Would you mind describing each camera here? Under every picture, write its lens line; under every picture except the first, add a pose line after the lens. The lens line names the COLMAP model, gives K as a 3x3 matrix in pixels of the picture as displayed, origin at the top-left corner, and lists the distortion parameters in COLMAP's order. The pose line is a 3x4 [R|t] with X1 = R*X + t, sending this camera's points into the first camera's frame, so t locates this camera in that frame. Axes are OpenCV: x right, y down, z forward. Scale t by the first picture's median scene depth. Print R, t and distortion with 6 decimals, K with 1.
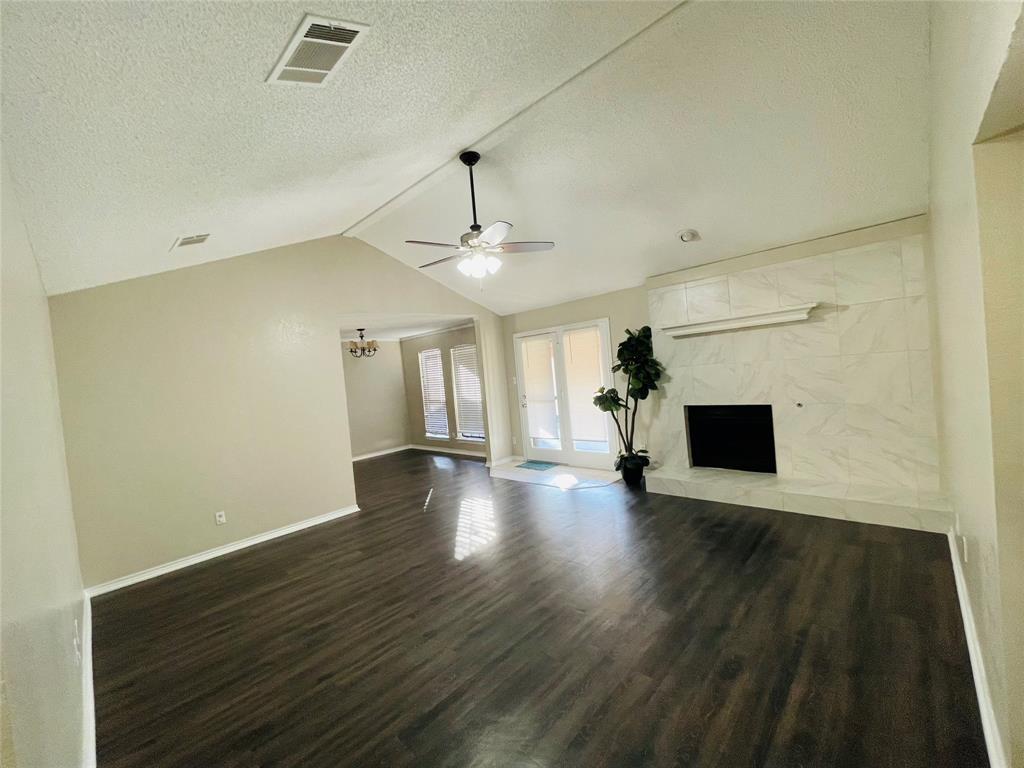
lens RADIAL K [[416.6, 0, 513.7], [0, 416.6, 381.7], [0, 0, 1]] dist [0.000287, 0.000088]
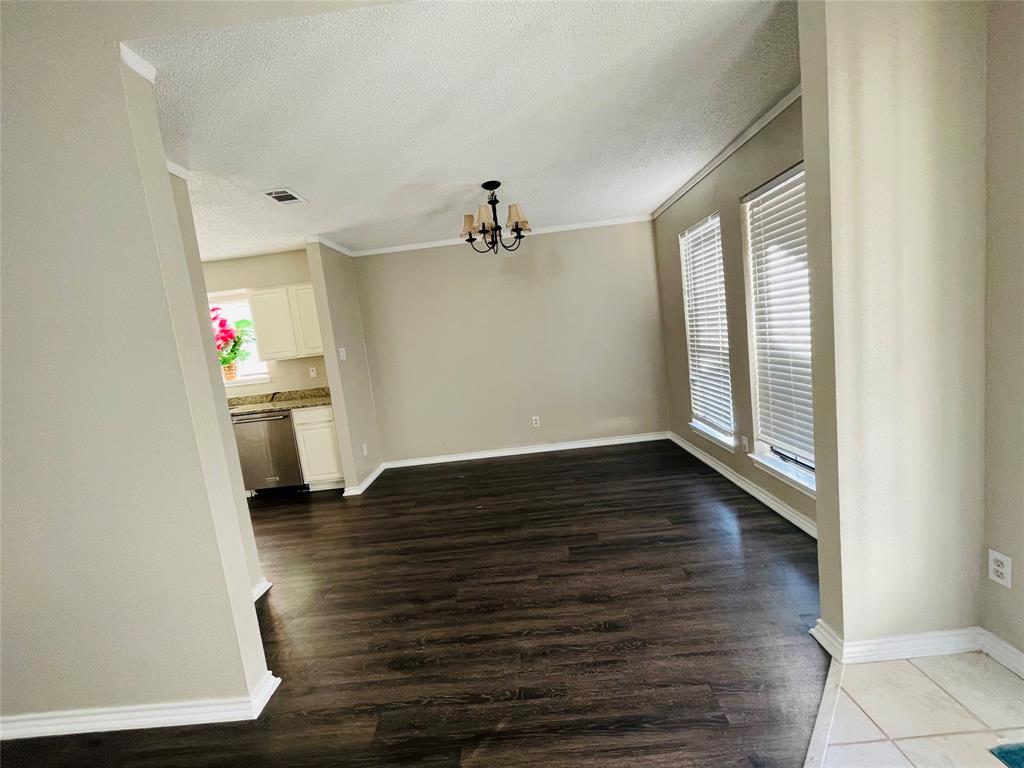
lens RADIAL K [[416.6, 0, 512.3], [0, 416.6, 376.3], [0, 0, 1]] dist [0.000287, 0.000088]
pose [[0.681316, 0.083412, -0.727222, -0.018361], [0.031353, 0.989249, 0.142840, 0.008321], [0.731318, -0.120120, 0.671376, 0.590842]]
